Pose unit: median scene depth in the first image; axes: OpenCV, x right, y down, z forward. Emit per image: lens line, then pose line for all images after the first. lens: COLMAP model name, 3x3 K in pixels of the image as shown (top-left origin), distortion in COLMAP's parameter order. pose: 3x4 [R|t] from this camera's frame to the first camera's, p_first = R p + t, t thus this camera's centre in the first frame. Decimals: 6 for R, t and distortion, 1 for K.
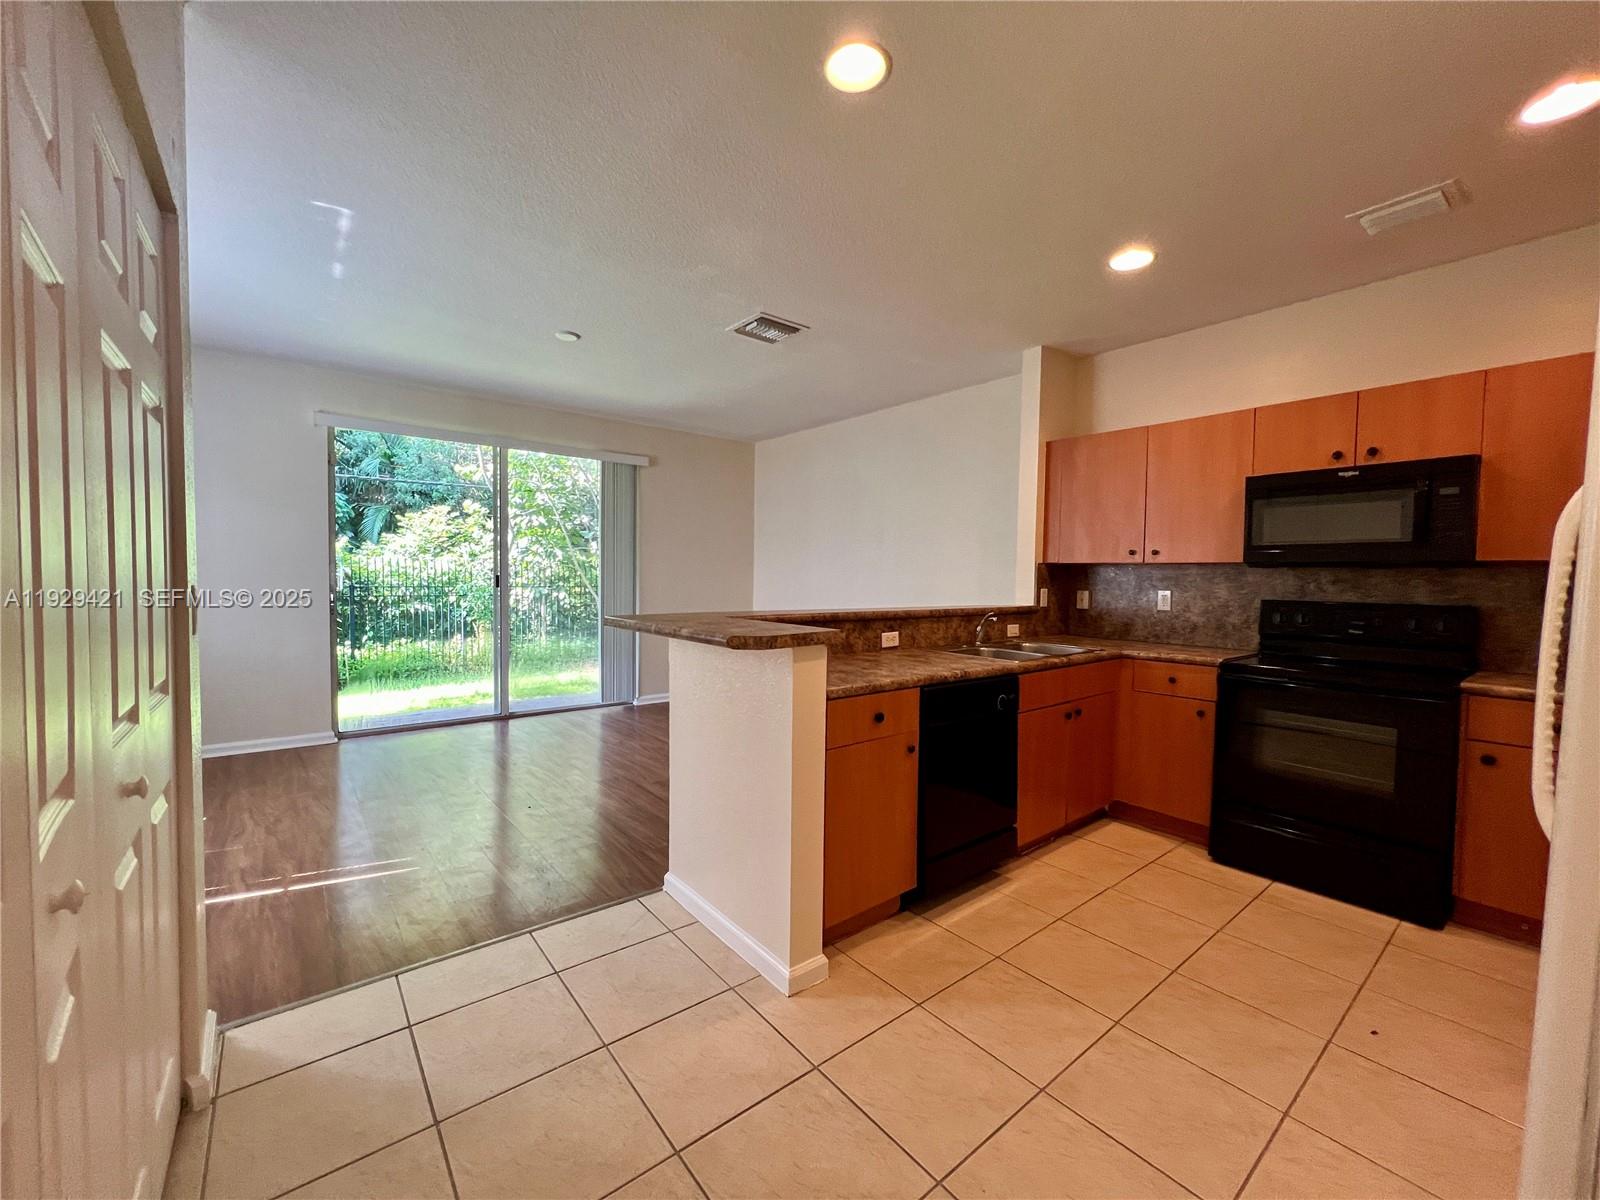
lens RADIAL K [[643.0, 0, 798.8], [0, 643.0, 600.7], [0, 0, 1]] dist [-0.001336, -0.000261]
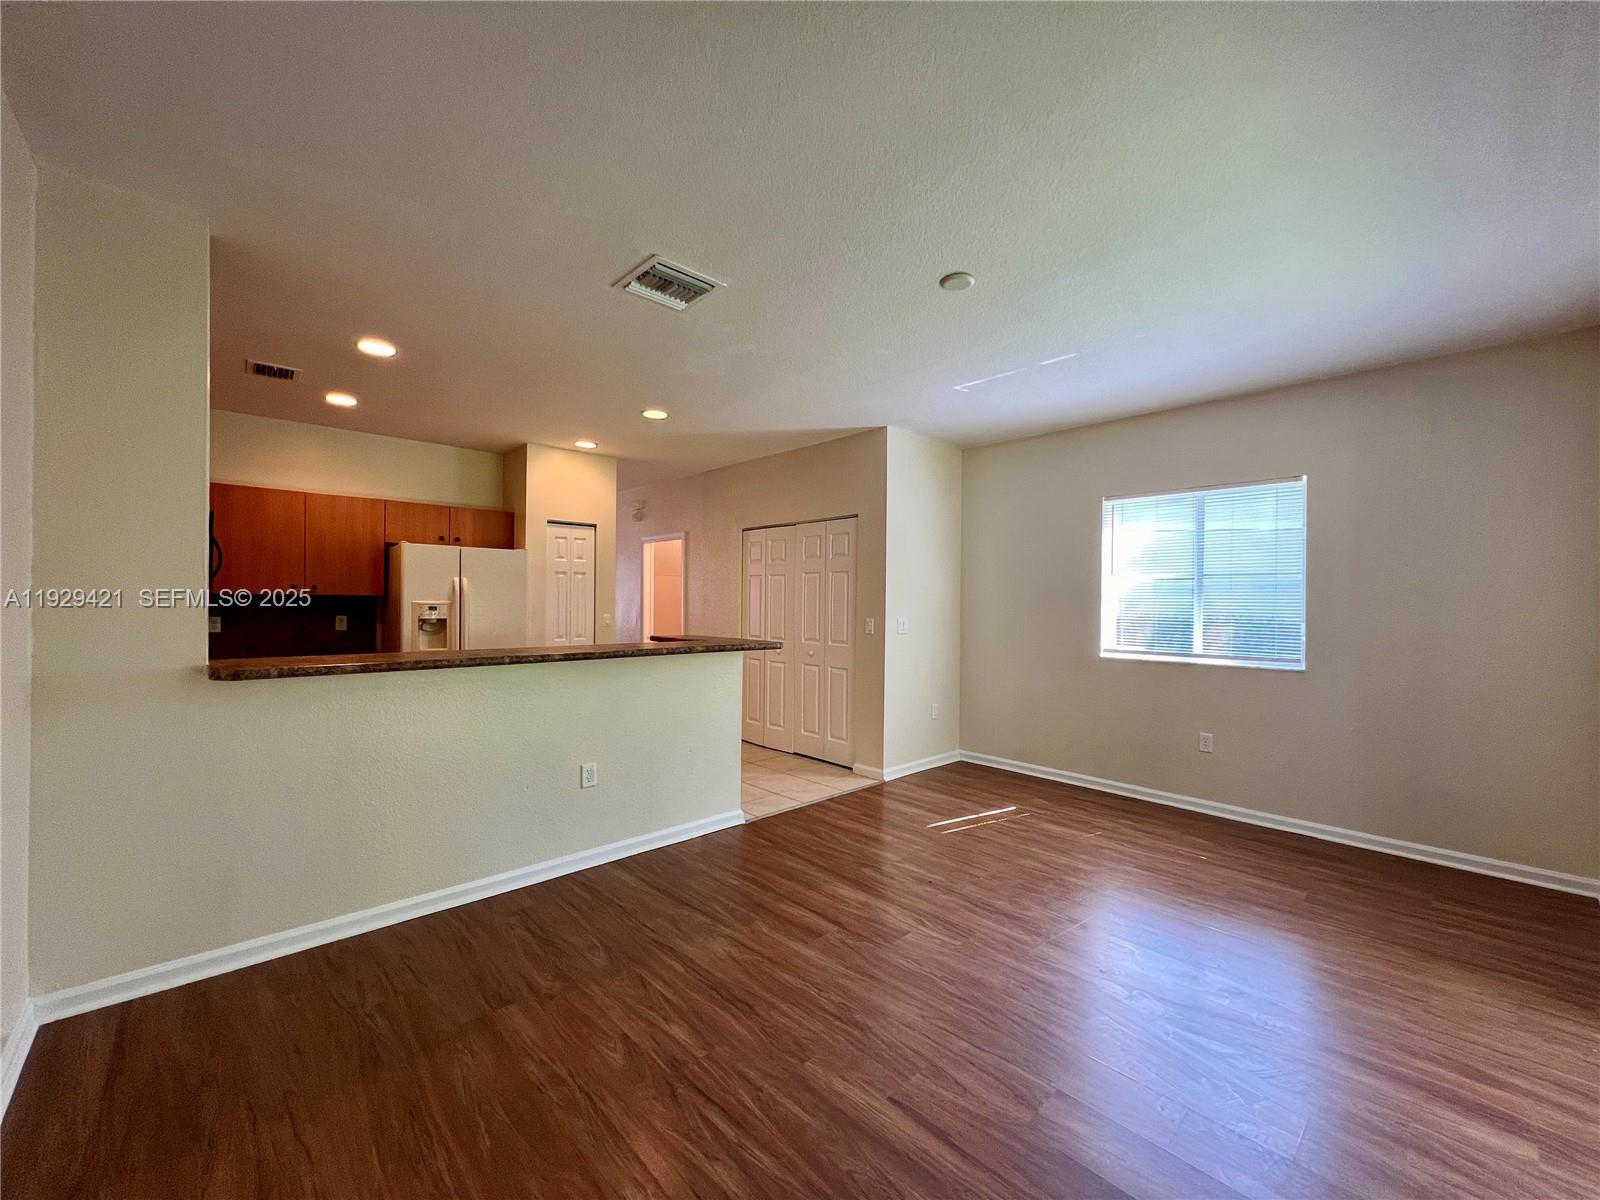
lens RADIAL K [[643.0, 0, 803.8], [0, 643.0, 602.0], [0, 0, 1]] dist [-0.001336, -0.000261]
pose [[-0.996652, -0.025920, -0.077537, -0.188705], [-0.029158, 0.998737, 0.040913, -0.114227], [0.076379, 0.043037, -0.996150, 2.128908]]
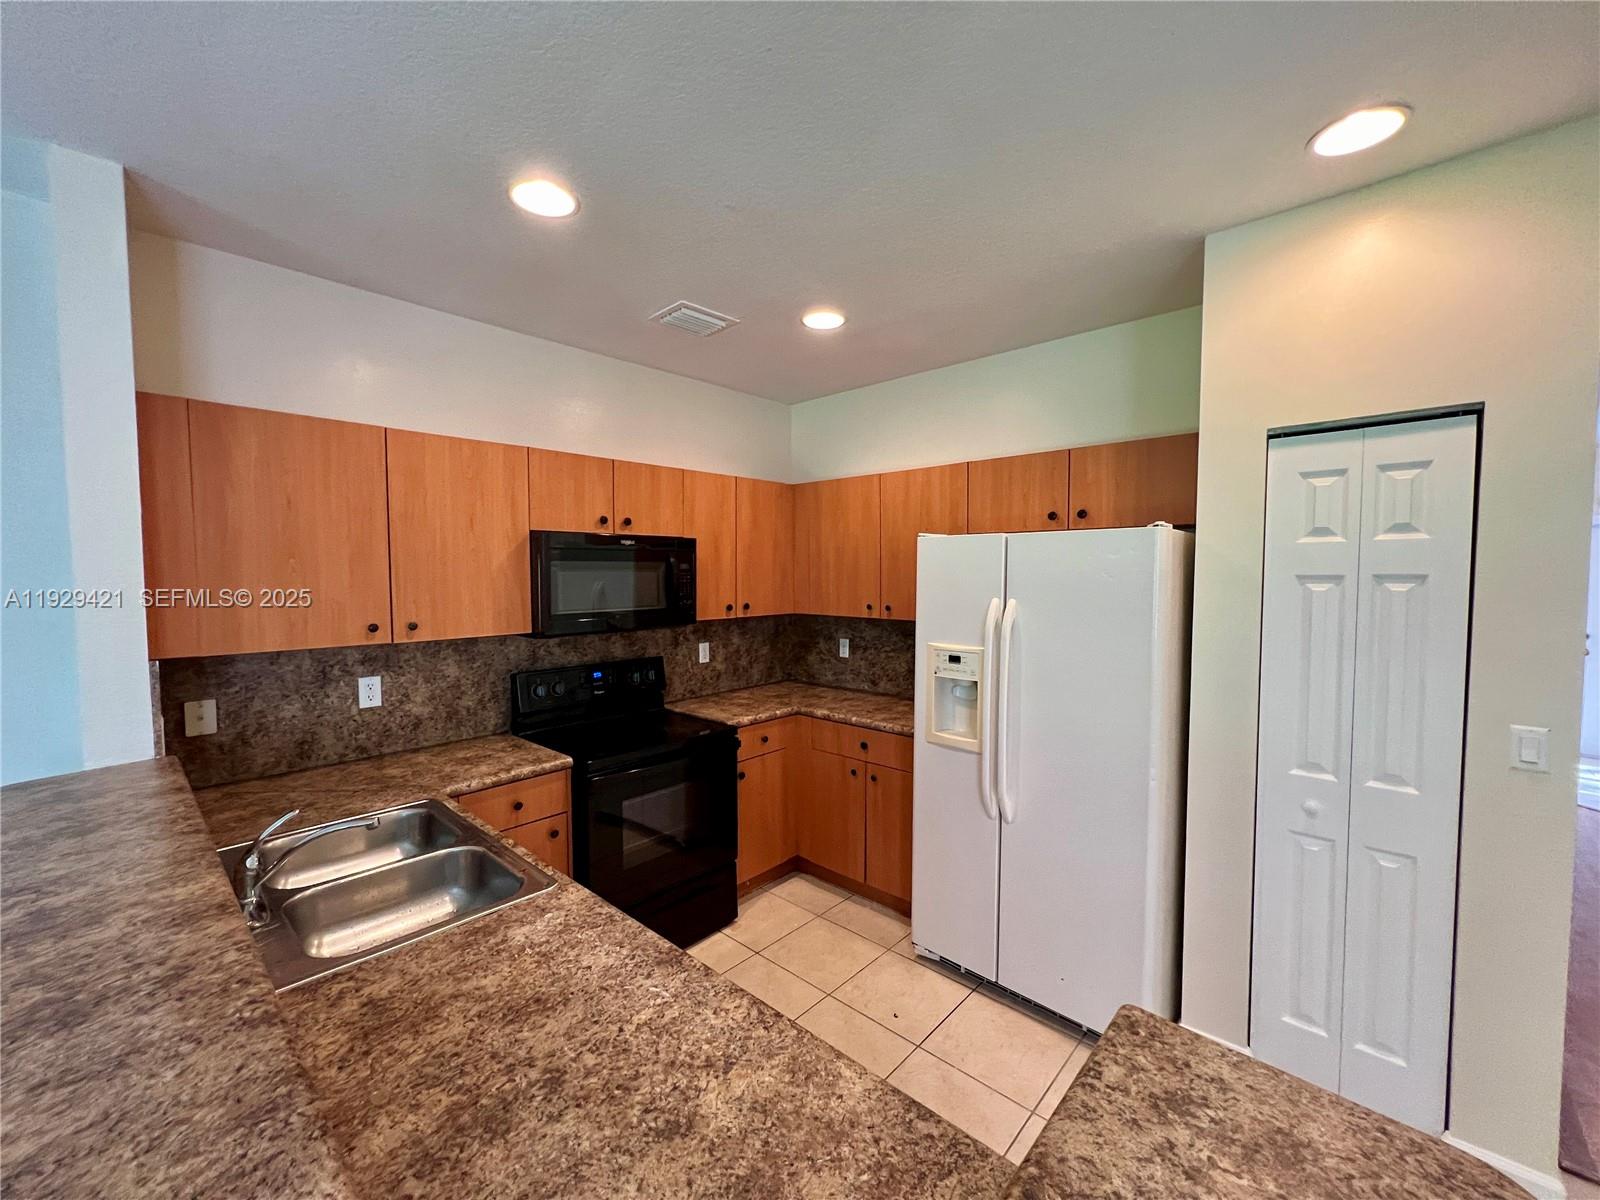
lens RADIAL K [[643.0, 0, 800.8], [0, 643.0, 601.7], [0, 0, 1]] dist [-0.001336, -0.000261]
pose [[-0.146897, -0.060765, 0.987284, -0.170211], [0.040502, 0.996905, 0.067383, -0.142830], [-0.988322, 0.049885, -0.143981, 0.775960]]
